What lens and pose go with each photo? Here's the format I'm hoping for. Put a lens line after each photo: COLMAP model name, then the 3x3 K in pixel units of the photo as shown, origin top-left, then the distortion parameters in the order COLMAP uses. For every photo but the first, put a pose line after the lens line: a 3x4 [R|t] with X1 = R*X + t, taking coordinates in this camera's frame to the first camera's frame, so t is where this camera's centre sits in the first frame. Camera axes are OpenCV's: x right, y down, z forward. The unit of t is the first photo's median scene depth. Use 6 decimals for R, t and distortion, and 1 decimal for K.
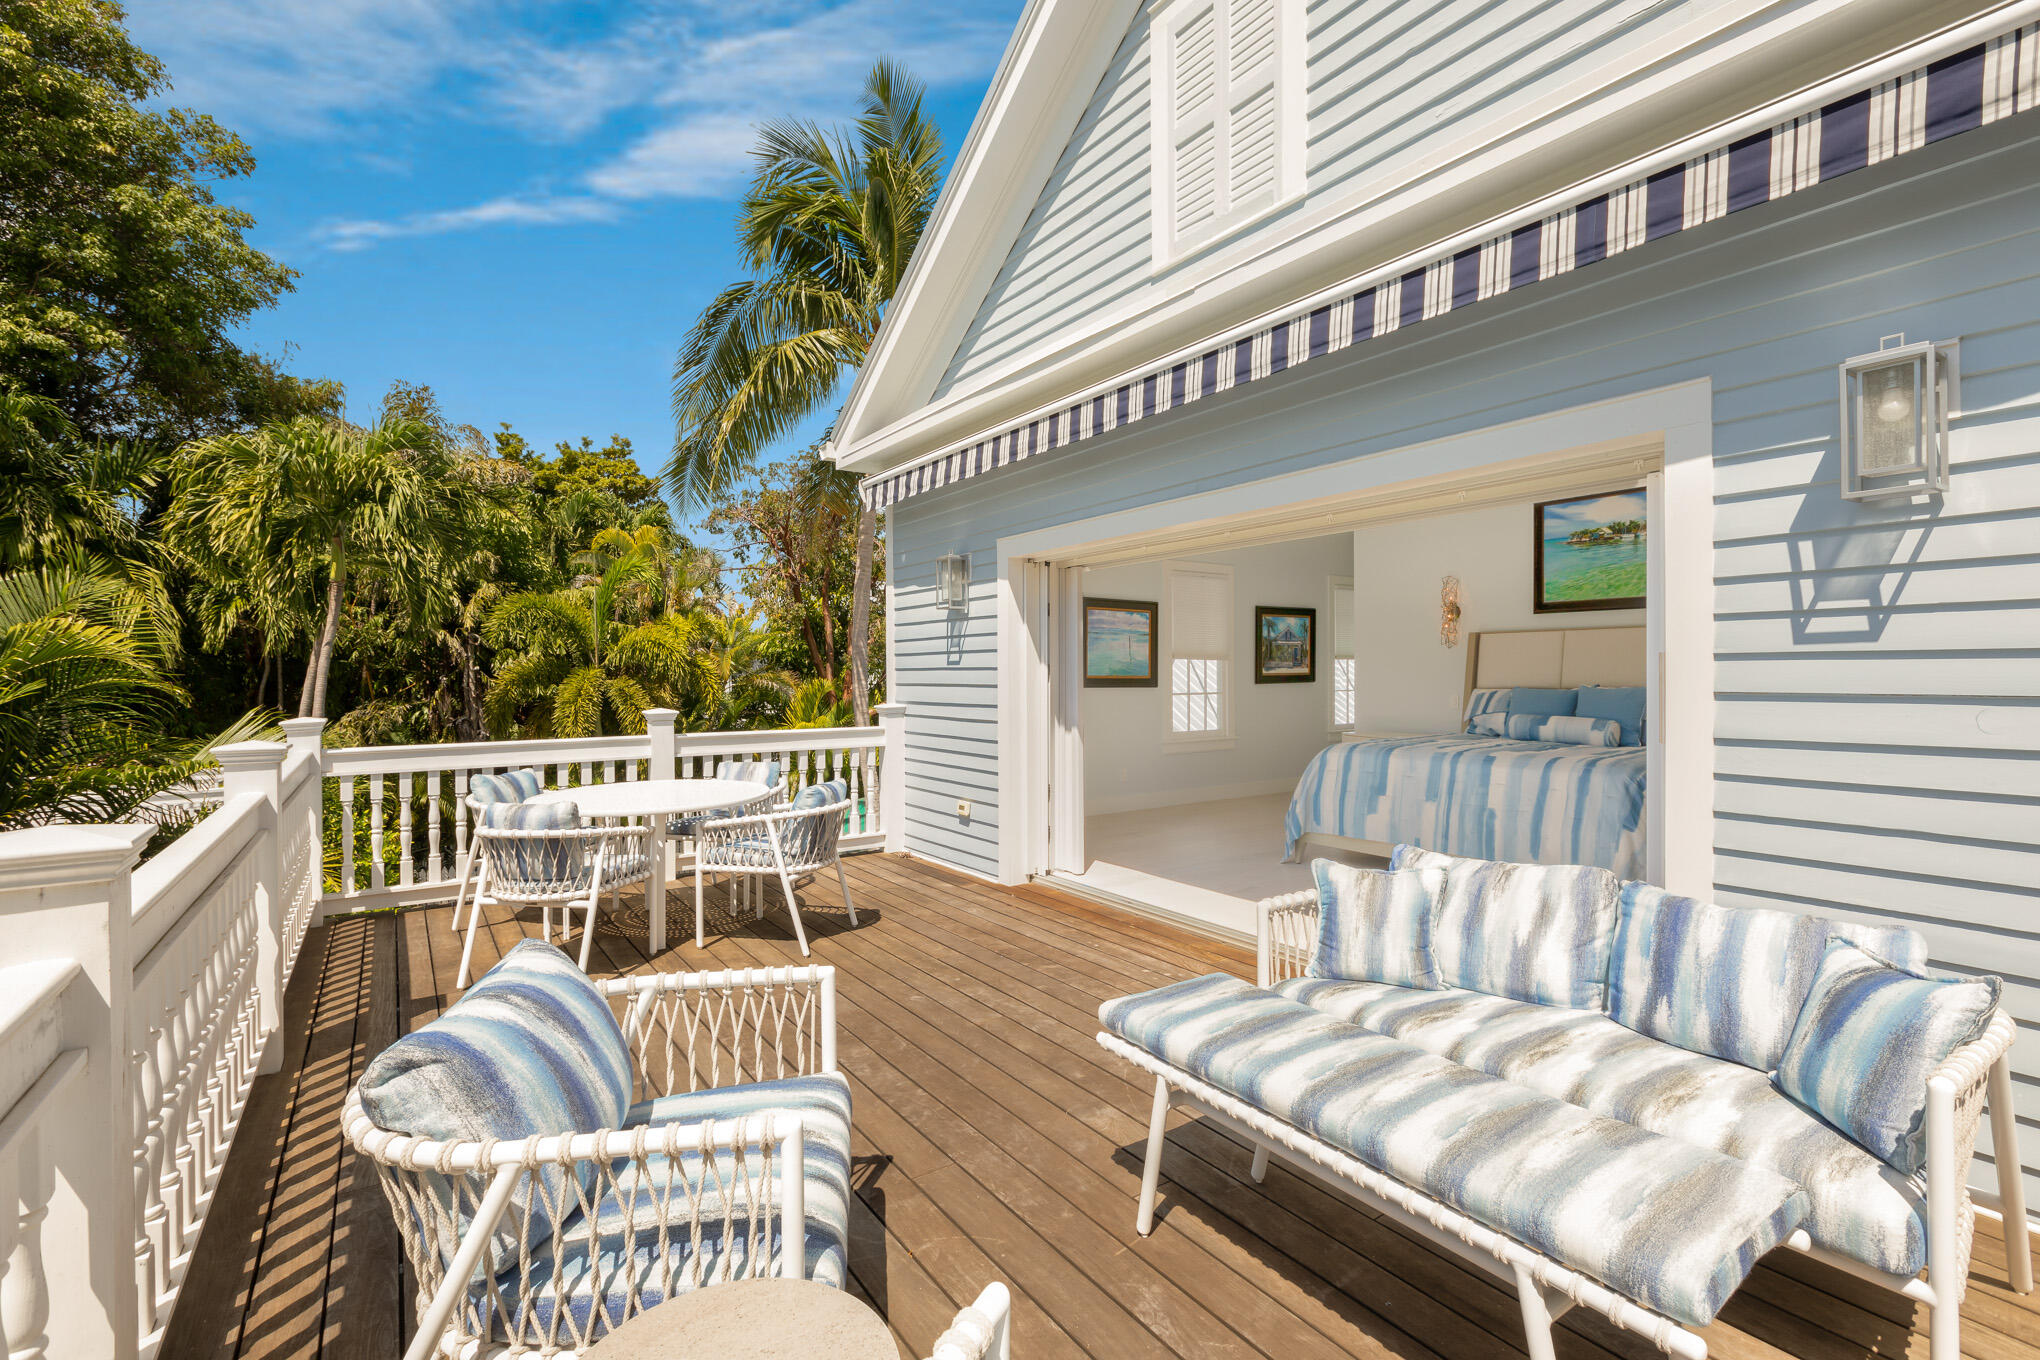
lens RADIAL K [[912.7, 0, 1034.0], [0, 912.7, 679.2], [0, 0, 1]] dist [0.005293, -0.000868]
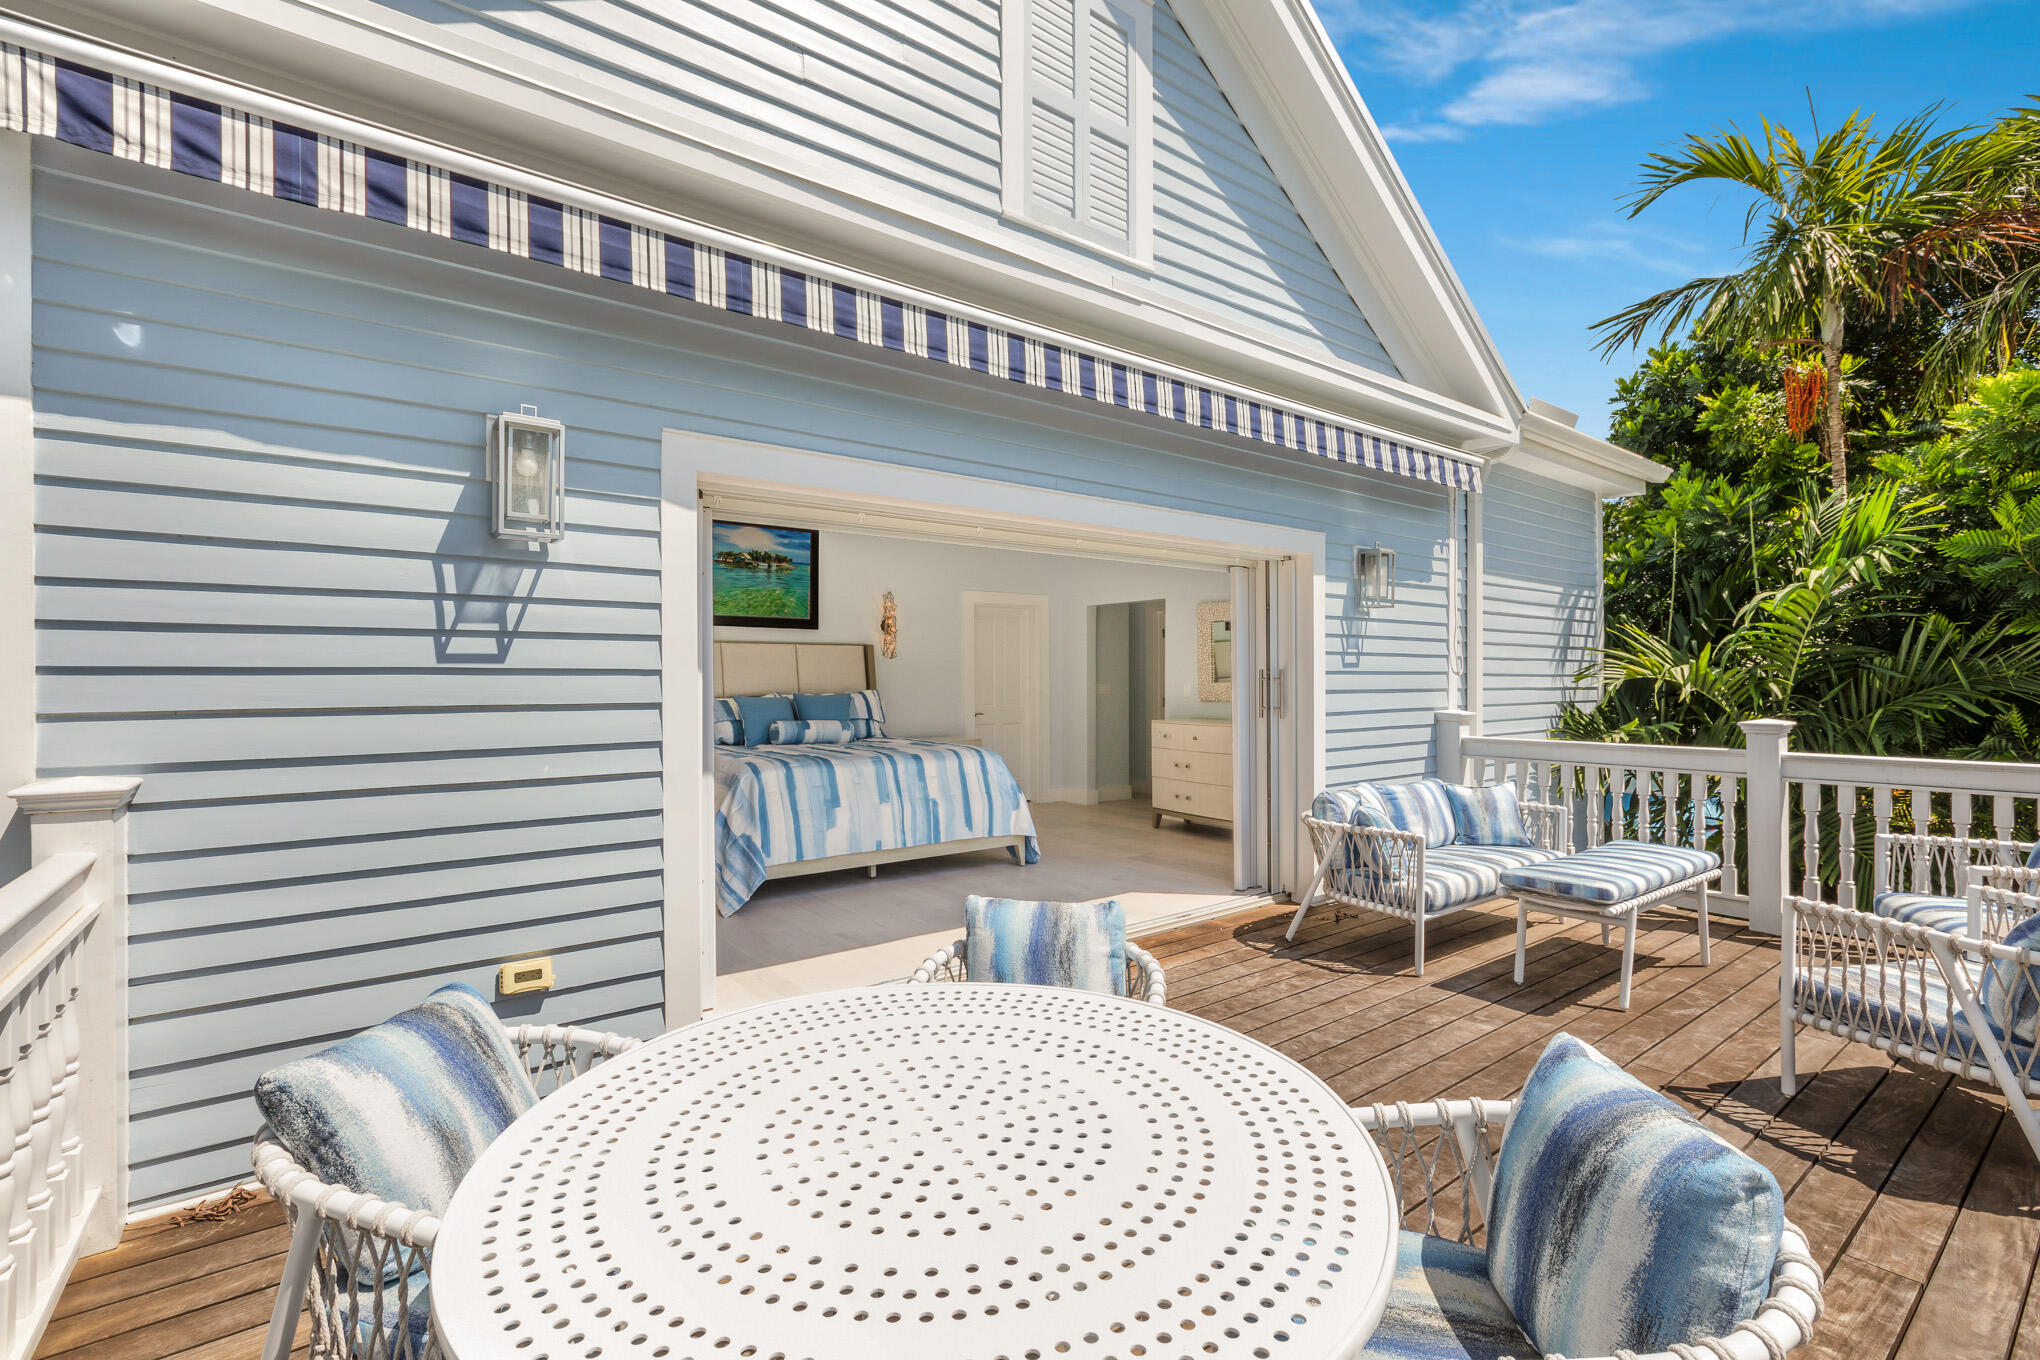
lens RADIAL K [[912.7, 0, 1032.5], [0, 912.7, 682.0], [0, 0, 1]] dist [0.005293, -0.000868]
pose [[-0.051580, 0.004781, 0.998657, -0.490450], [0.012432, 0.999914, -0.004145, -0.001001], [-0.998591, 0.012201, -0.051635, 0.694350]]
